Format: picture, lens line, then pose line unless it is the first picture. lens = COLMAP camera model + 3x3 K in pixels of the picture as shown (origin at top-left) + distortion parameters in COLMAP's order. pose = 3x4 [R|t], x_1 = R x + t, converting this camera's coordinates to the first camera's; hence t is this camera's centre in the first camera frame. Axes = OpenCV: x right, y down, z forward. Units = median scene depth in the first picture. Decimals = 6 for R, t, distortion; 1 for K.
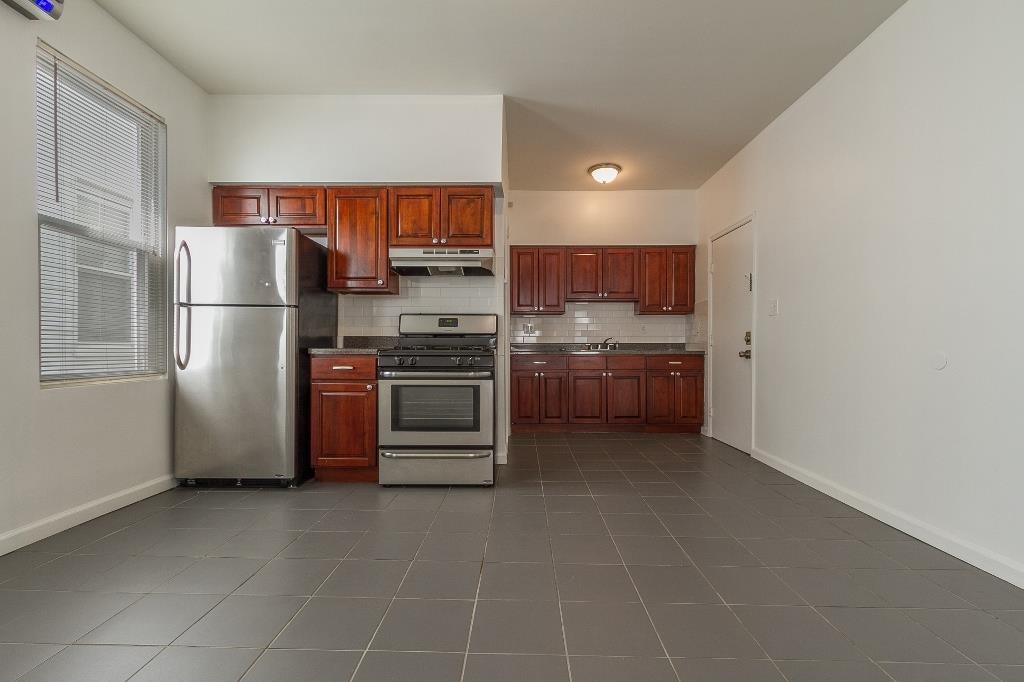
lens RADIAL K [[478.8, 0, 513.8], [0, 478.8, 351.7], [0, 0, 1]] dist [-0.000544, -0.000105]
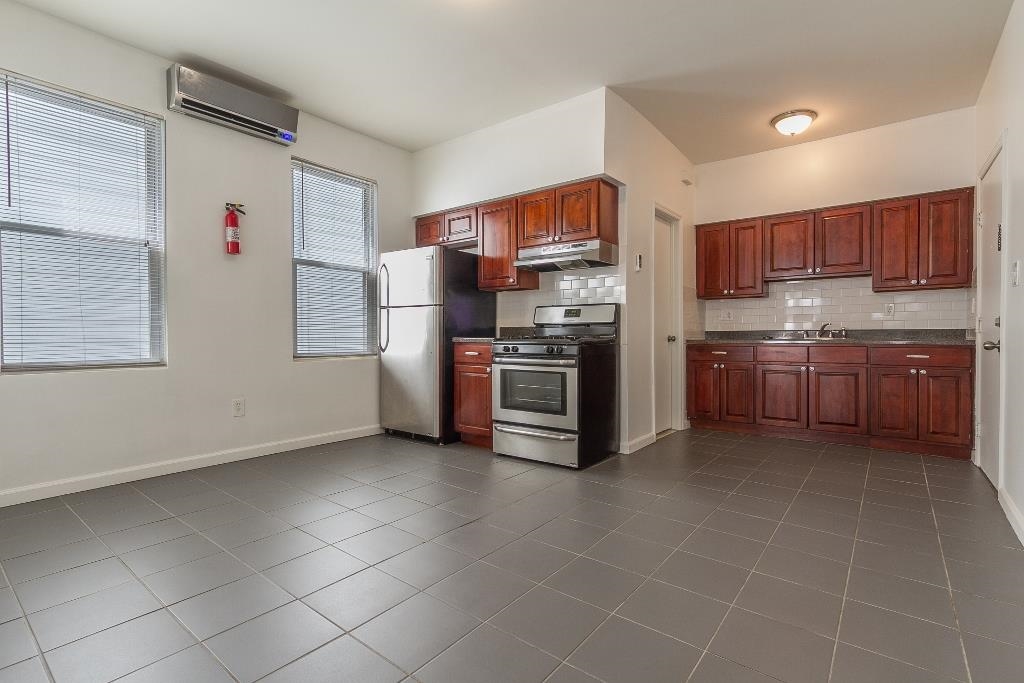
lens RADIAL K [[483.1, 0, 512.0], [0, 483.1, 341.5], [0, 0, 1]] dist [-0.001160, -0.000227]
pose [[0.795531, 0.005601, -0.605887, 0.426502], [-0.001624, 0.999973, 0.007112, -0.005357], [0.605911, -0.004673, 0.795519, 0.067453]]
